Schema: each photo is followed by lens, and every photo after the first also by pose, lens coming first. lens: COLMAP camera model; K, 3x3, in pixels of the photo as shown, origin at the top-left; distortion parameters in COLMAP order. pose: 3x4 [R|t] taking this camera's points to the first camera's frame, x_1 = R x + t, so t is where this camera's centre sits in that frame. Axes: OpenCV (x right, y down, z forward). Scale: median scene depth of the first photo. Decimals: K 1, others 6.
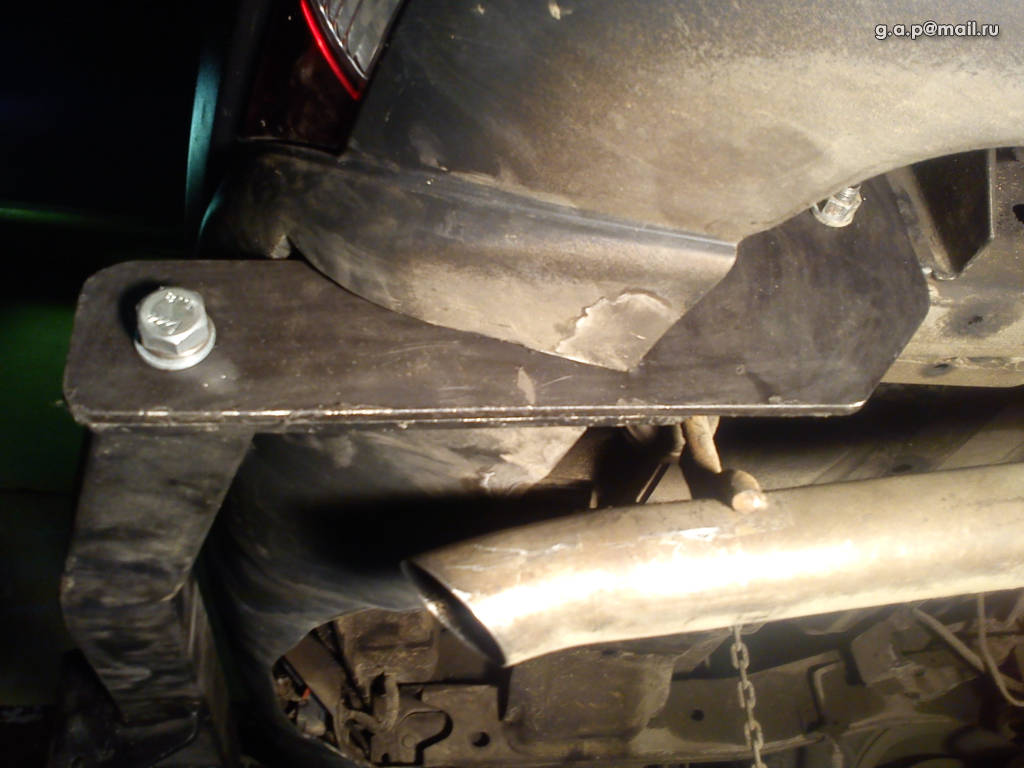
lens RADIAL K [[1003.6, 0, 512.0], [0, 1003.6, 384.0], [0, 0, 1]] dist [-0.127734, 0.297198]
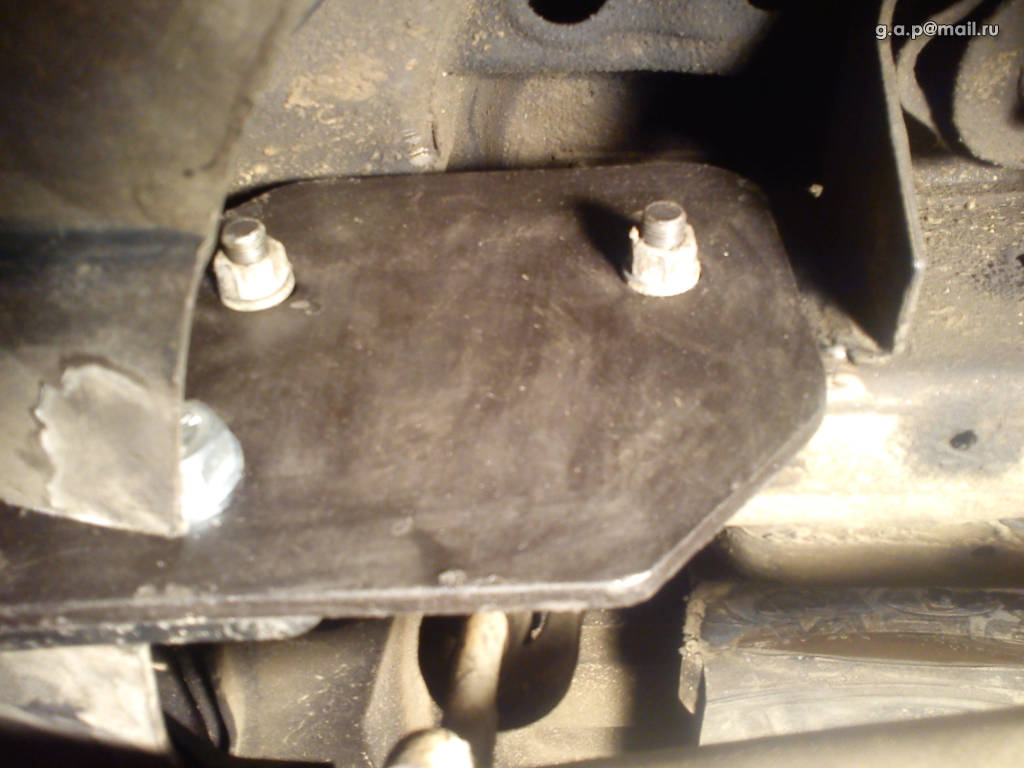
lens RADIAL K [[1003.6, 0, 512.0], [0, 1003.6, 384.0], [0, 0, 1]] dist [-0.127734, 0.297198]
pose [[0.972965, -0.096828, -0.209676, 0.388452], [0.030240, 0.953465, -0.299982, 0.071085], [0.228966, 0.285531, 0.930616, 0.482001]]
